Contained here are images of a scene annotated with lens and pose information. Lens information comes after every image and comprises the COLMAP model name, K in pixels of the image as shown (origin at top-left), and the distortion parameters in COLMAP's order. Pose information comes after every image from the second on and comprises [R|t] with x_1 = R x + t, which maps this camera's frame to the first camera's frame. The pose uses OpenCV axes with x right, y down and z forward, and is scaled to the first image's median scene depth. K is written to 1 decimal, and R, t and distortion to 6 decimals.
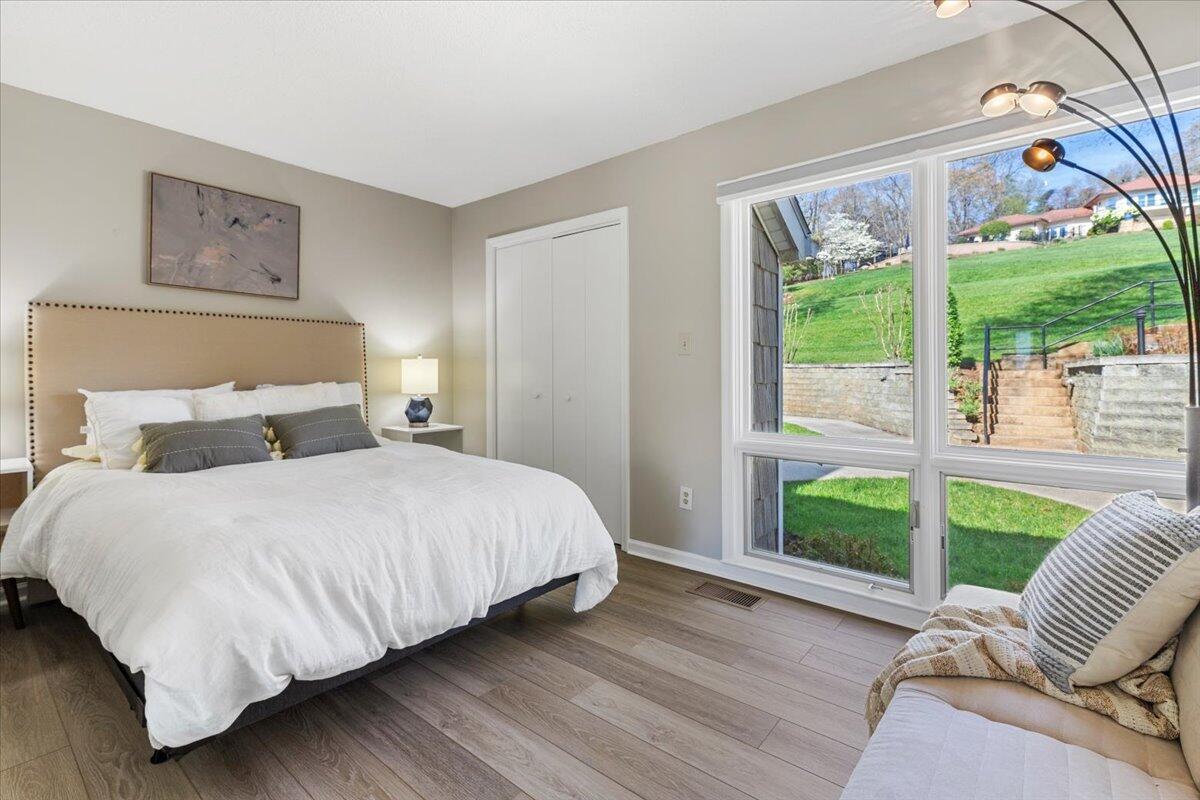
lens RADIAL K [[540.4, 0, 598.9], [0, 540.4, 391.9], [0, 0, 1]] dist [0.007719, -0.000235]
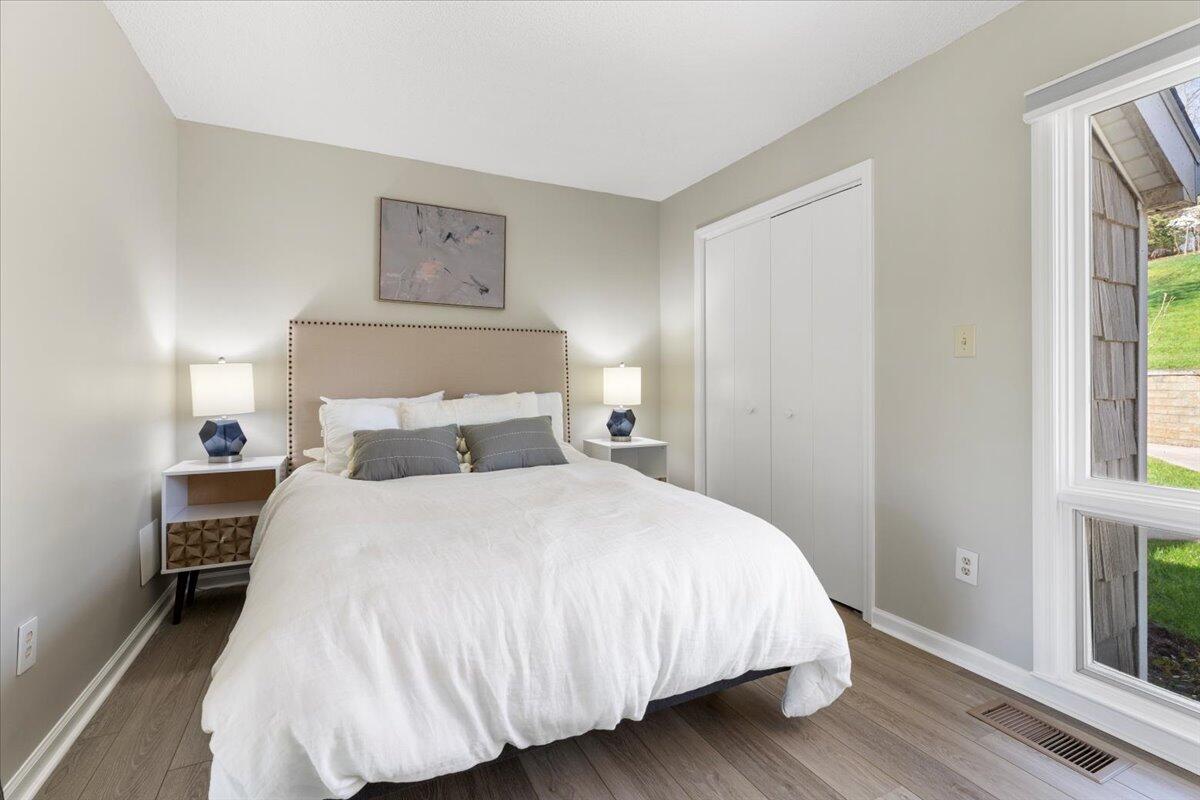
lens RADIAL K [[543.0, 0, 600.0], [0, 543.0, 386.5], [0, 0, 1]] dist [0.001852, 0.000163]
pose [[0.910587, 0.004832, -0.413290, 0.025783], [-0.016034, 0.999592, -0.023642, -0.008358], [0.413007, 0.028155, 0.910293, 0.206517]]
